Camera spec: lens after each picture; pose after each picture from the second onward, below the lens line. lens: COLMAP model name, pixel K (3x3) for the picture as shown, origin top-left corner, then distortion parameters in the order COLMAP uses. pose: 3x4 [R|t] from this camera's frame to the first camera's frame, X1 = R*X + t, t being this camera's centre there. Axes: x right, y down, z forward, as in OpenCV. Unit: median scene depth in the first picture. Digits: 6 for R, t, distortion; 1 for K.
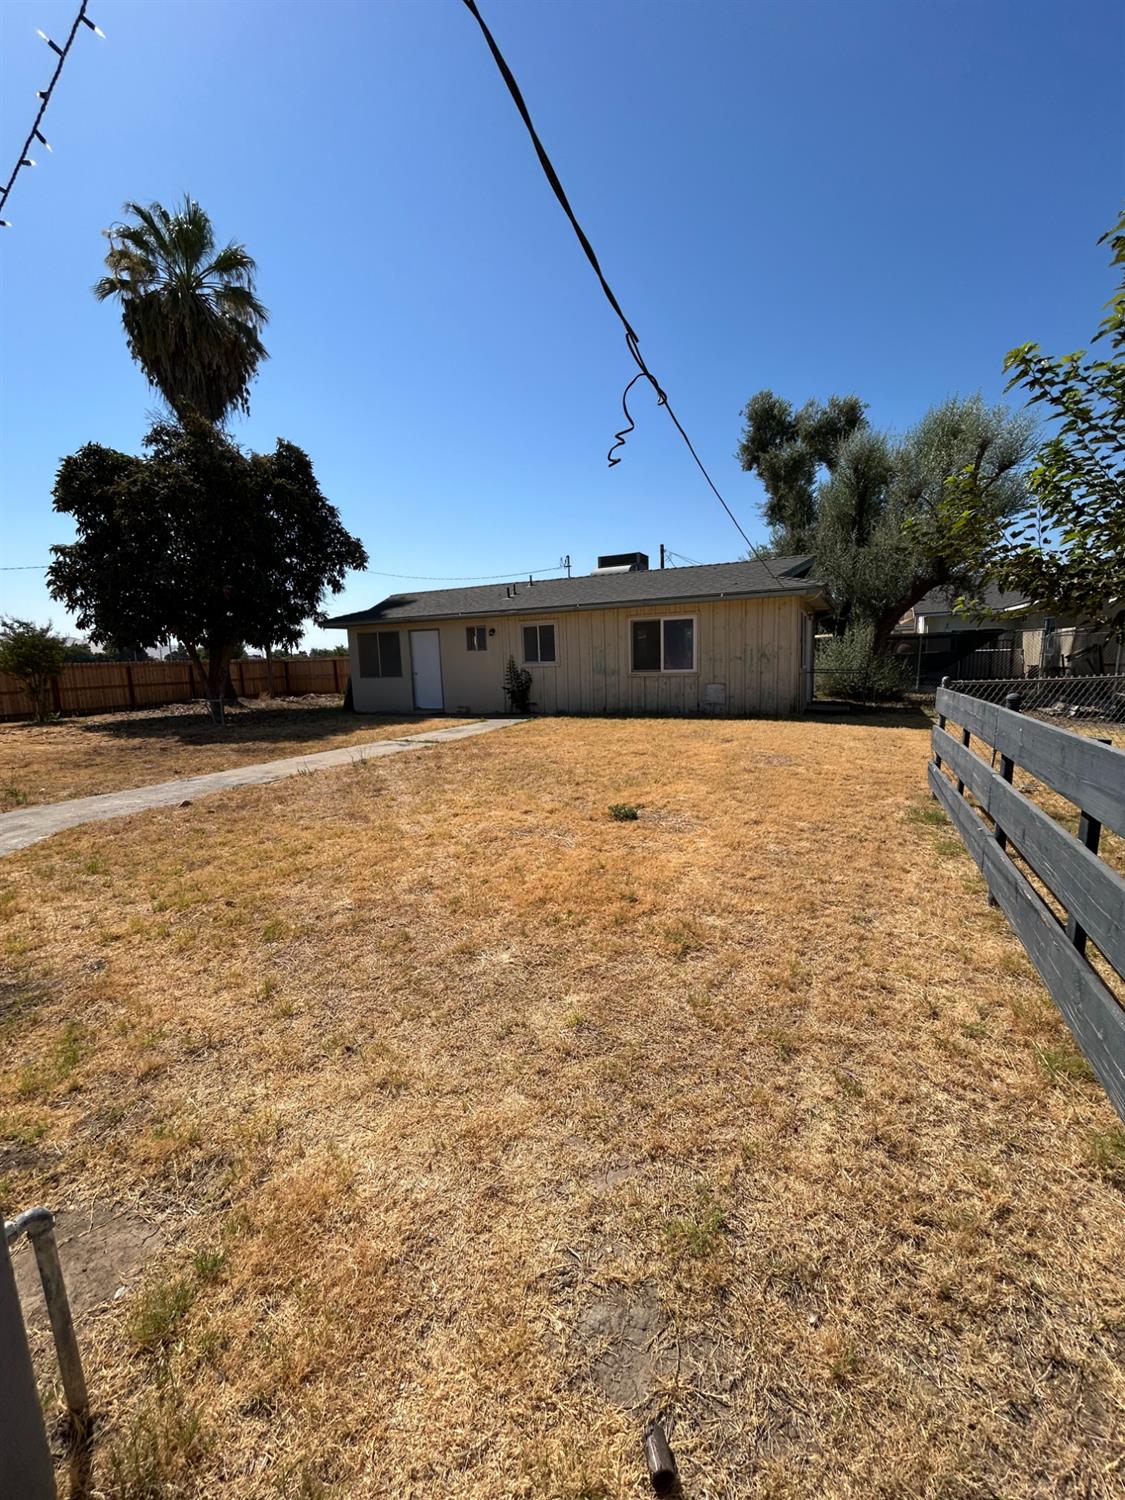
lens RADIAL K [[608.6, 0, 563.9], [0, 608.6, 742.1], [0, 0, 1]] dist [0.002422, -0.000242]
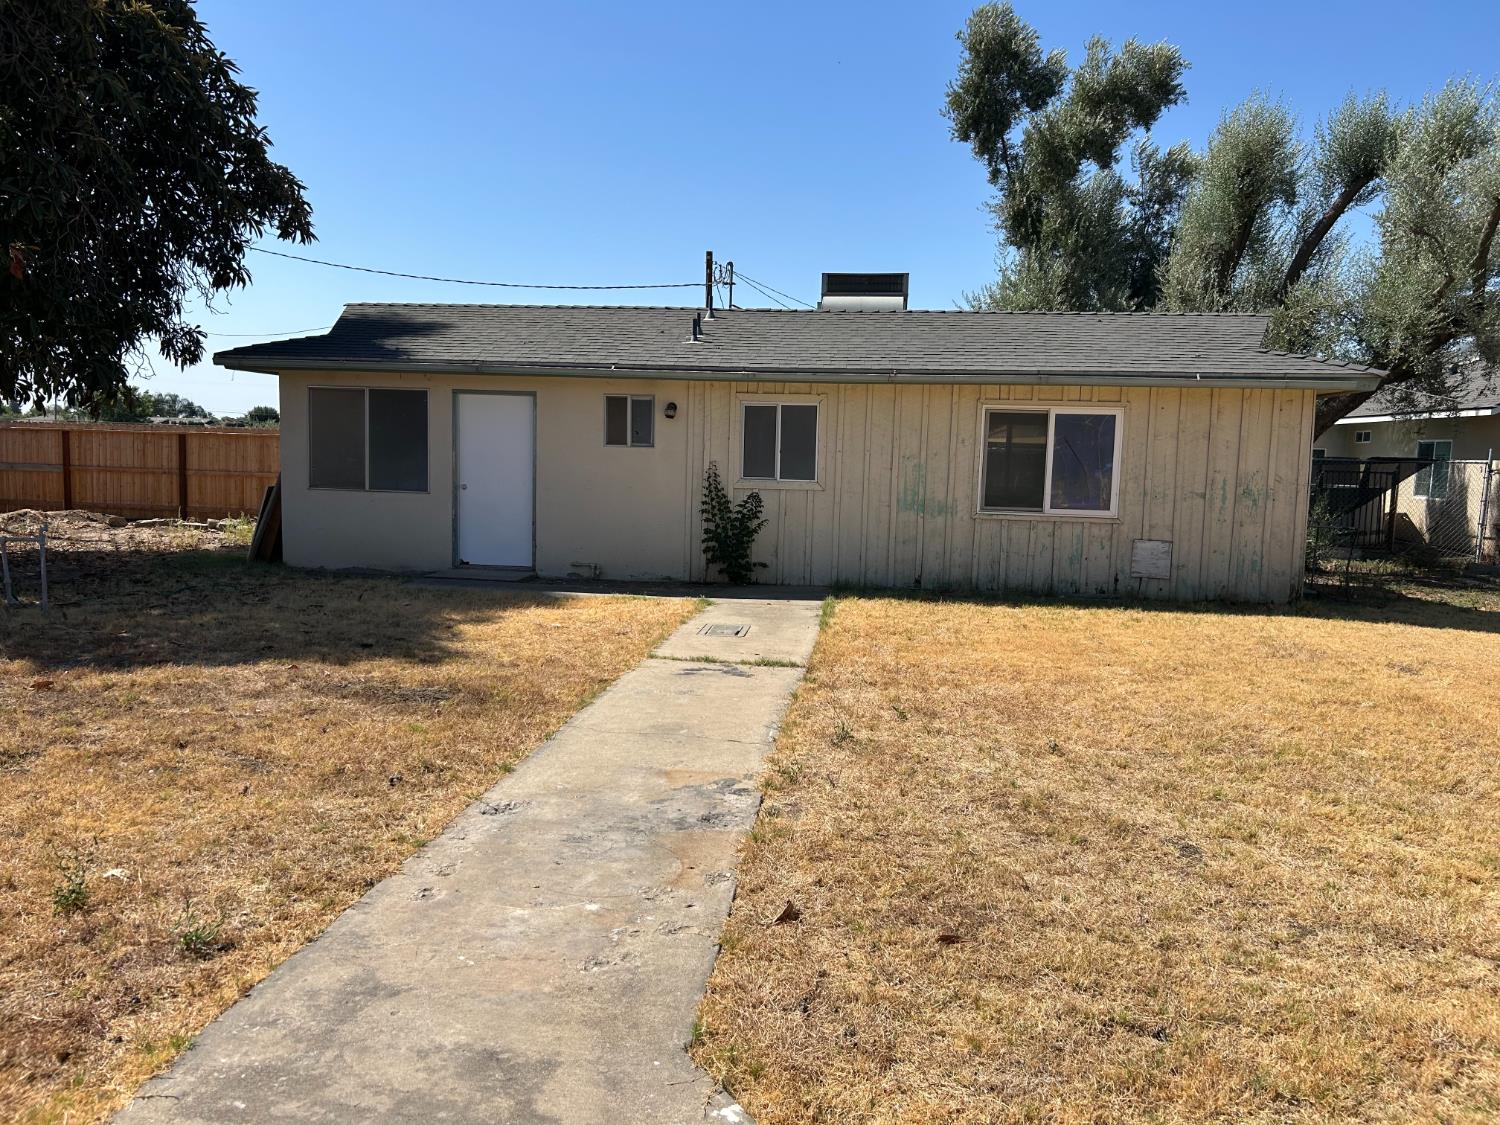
lens RADIAL K [[1129.6, 0, 748.5], [0, 1129.6, 553.8], [0, 0, 1]] dist [0.045538, -0.034884]
pose [[0.944849, 0.027518, 0.326348, -0.298190], [-0.012494, 0.998767, -0.048043, -0.024376], [-0.327268, 0.041316, 0.944028, 0.137845]]
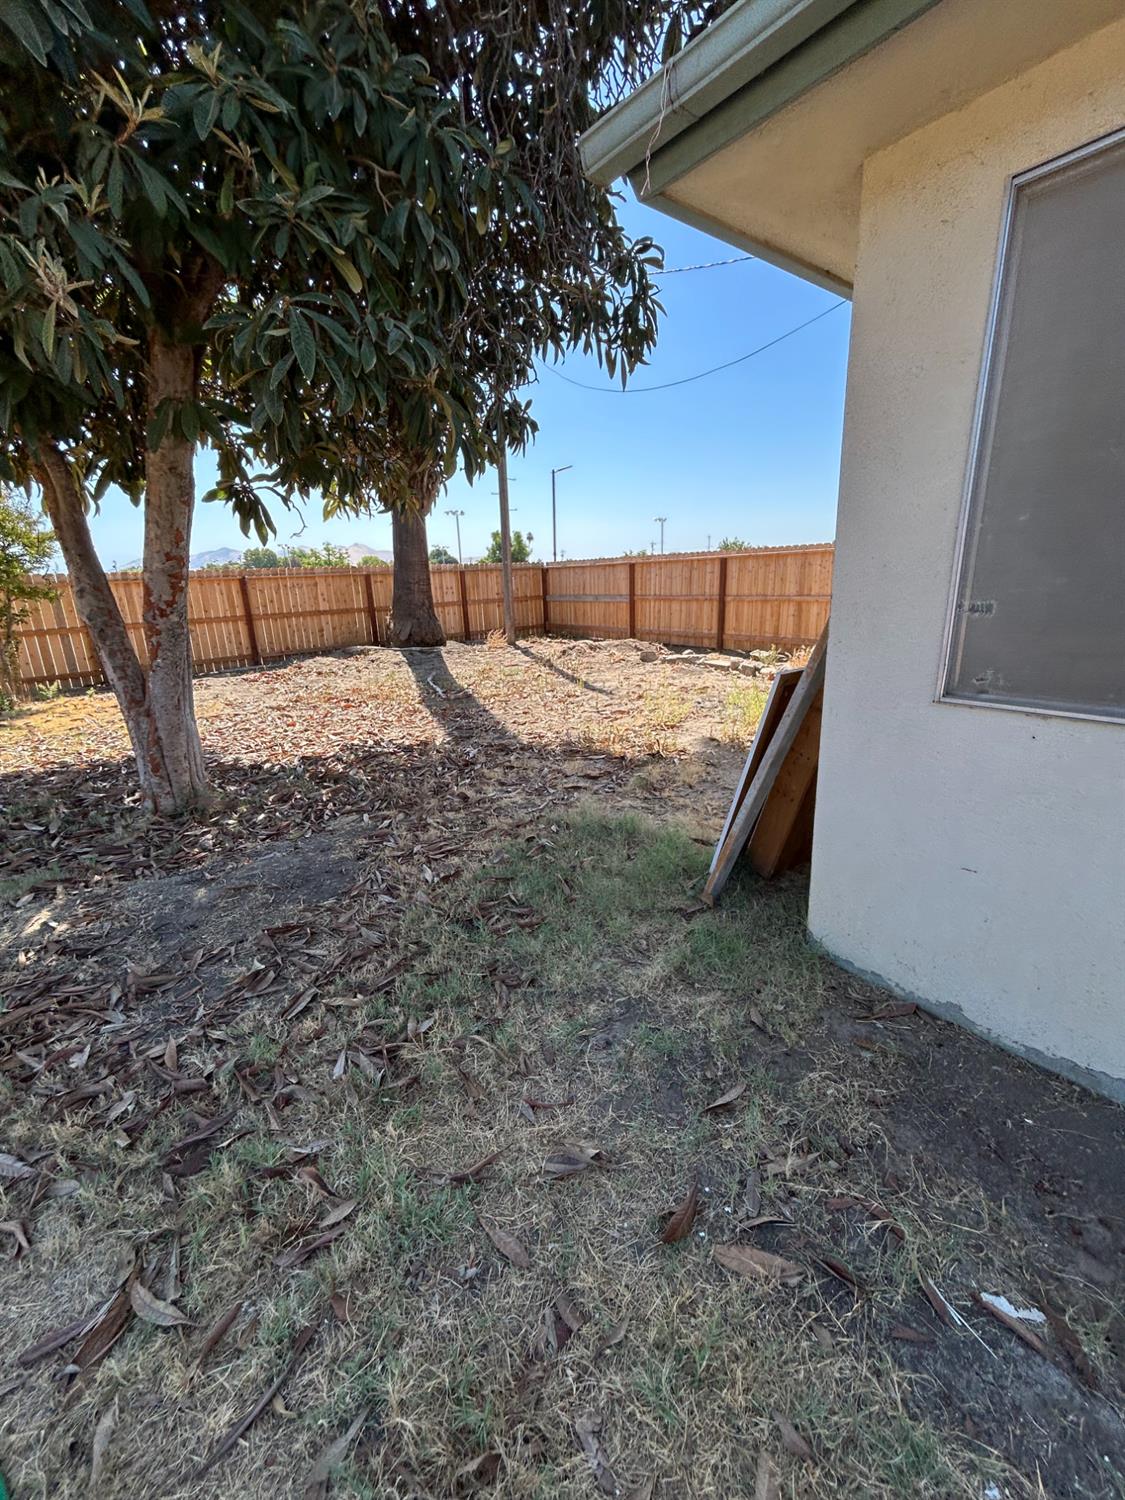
lens RADIAL K [[608.6, 0, 564.7], [0, 608.6, 749.0], [0, 0, 1]] dist [0.002422, -0.000242]
pose [[0.902640, 0.114979, -0.414753, -0.344177], [-0.050670, 0.985343, 0.162885, -0.108616], [0.427402, -0.126011, 0.895236, 0.872130]]
